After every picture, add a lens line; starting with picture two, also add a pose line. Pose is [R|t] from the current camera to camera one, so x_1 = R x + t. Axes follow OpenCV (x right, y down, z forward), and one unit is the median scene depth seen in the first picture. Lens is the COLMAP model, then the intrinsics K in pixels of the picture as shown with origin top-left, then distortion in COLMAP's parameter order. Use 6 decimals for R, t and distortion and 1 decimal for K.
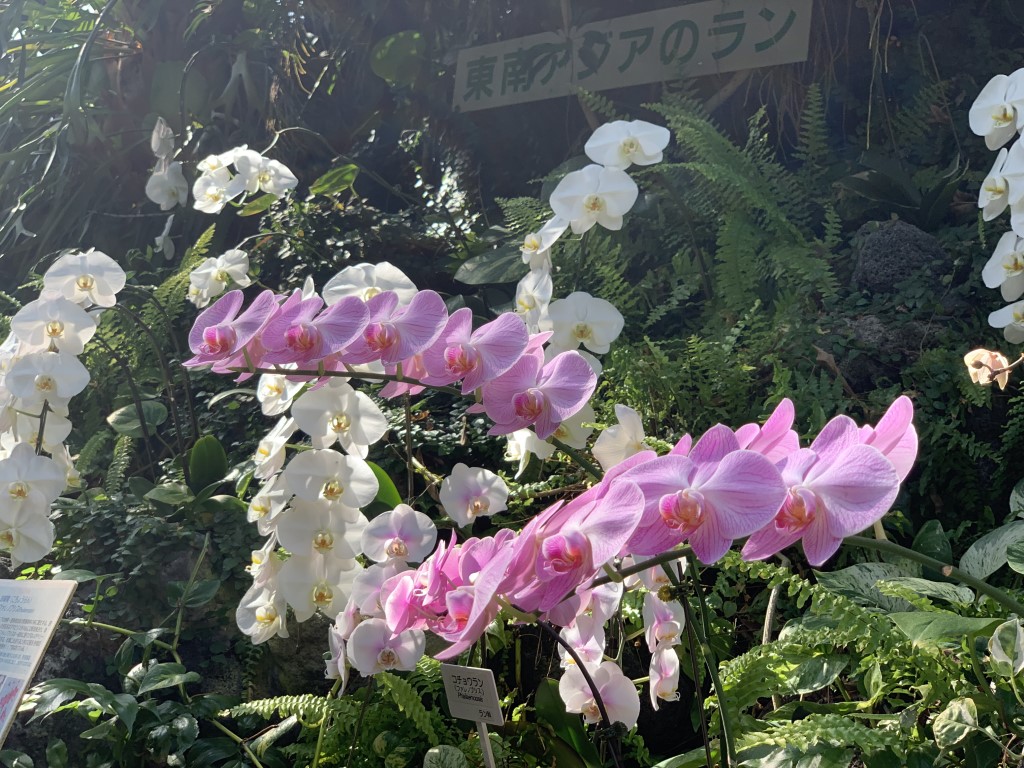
lens RADIAL K [[1555.6, 0, 518.2], [0, 1555.6, 381.1], [0, 0, 1]] dist [-0.050256, 0.000000]
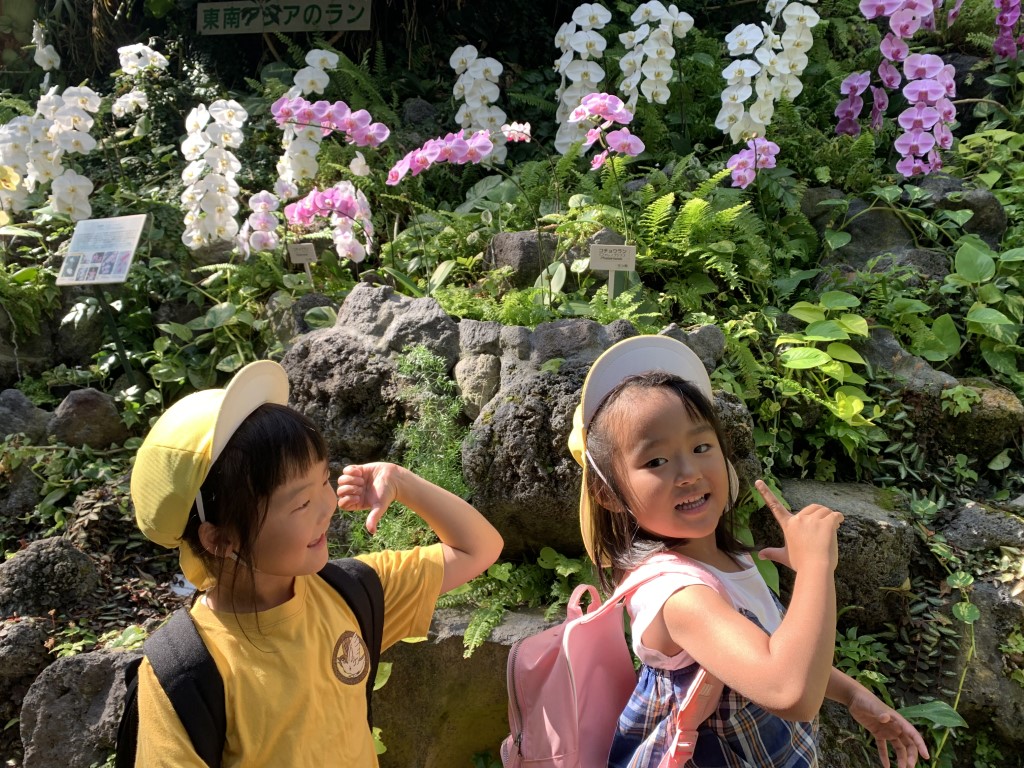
lens RADIAL K [[788.1, 0, 515.2], [0, 788.1, 378.8], [0, 0, 1]] dist [0.017503, -0.016566]
pose [[0.897361, -0.079049, 0.434160, -0.262612], [-0.018721, 0.976121, 0.216420, 0.078795], [-0.440900, -0.202335, 0.874453, -0.421711]]
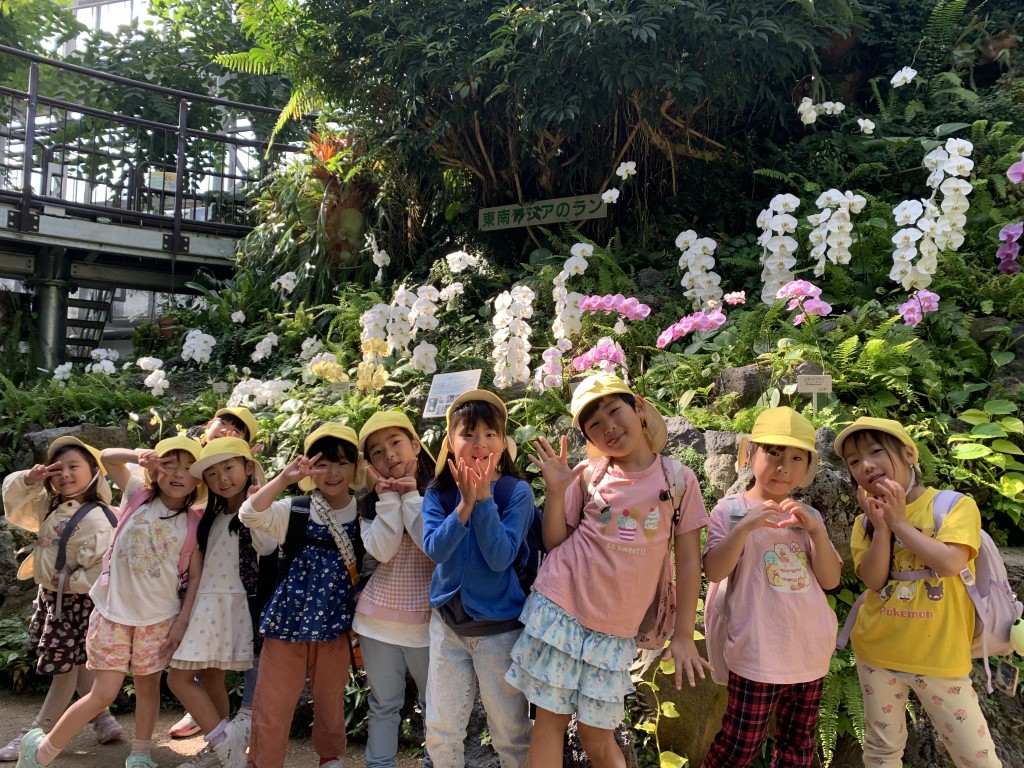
lens RADIAL K [[788.1, 0, 509.1], [0, 788.1, 378.5], [0, 0, 1]] dist [0.017503, -0.016566]
pose [[0.975836, -0.062234, 0.209456, -0.515425], [0.049284, 0.996569, 0.066492, 0.017200], [-0.212876, -0.054562, 0.975555, -0.805669]]
